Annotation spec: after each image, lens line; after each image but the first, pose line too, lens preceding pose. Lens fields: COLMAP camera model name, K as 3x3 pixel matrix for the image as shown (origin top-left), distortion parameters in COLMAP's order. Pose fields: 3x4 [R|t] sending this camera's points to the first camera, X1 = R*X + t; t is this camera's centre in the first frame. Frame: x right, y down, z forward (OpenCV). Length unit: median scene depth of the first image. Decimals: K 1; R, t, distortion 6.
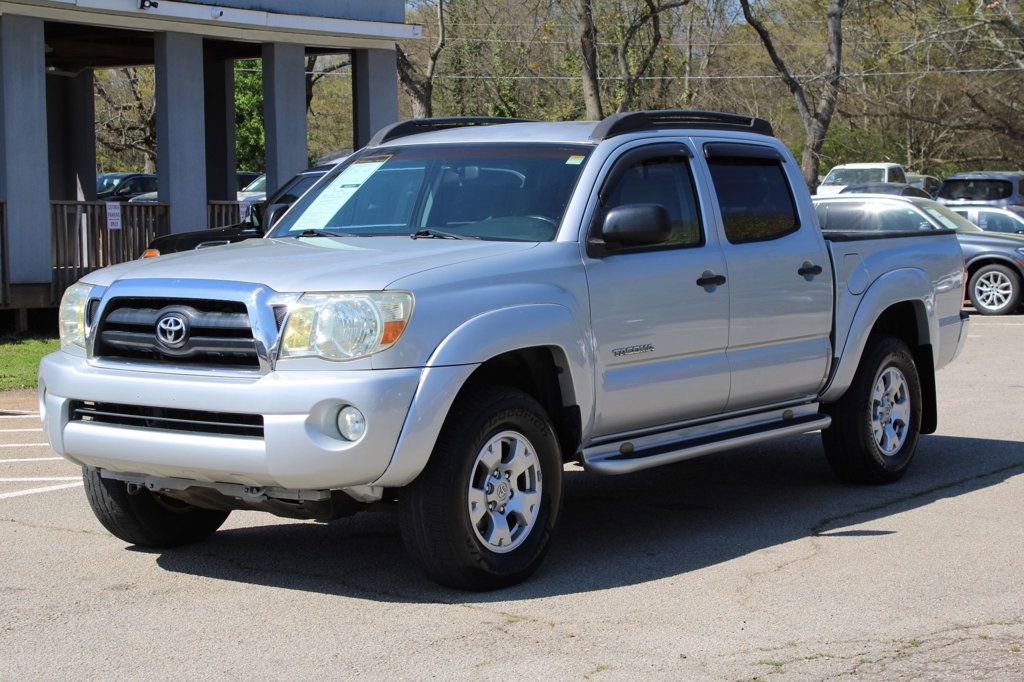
lens RADIAL K [[2430.4, 0, 512.0], [0, 2430.4, 341.0], [0, 0, 1]] dist [0.025891, 0.591877]
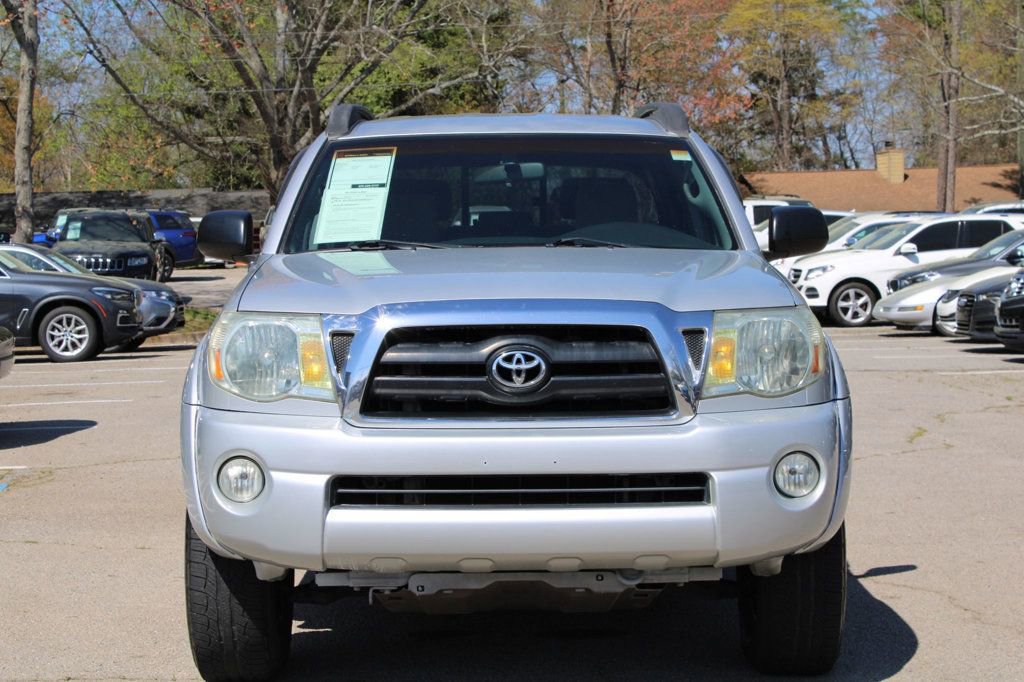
lens RADIAL K [[2430.4, 0, 512.0], [0, 2430.4, 341.0], [0, 0, 1]] dist [0.025891, 0.591877]
pose [[0.735013, -0.030343, 0.677374, -0.606678], [0.048198, 0.998809, -0.007558, -0.007133], [-0.676338, 0.038203, 0.735600, 0.439870]]
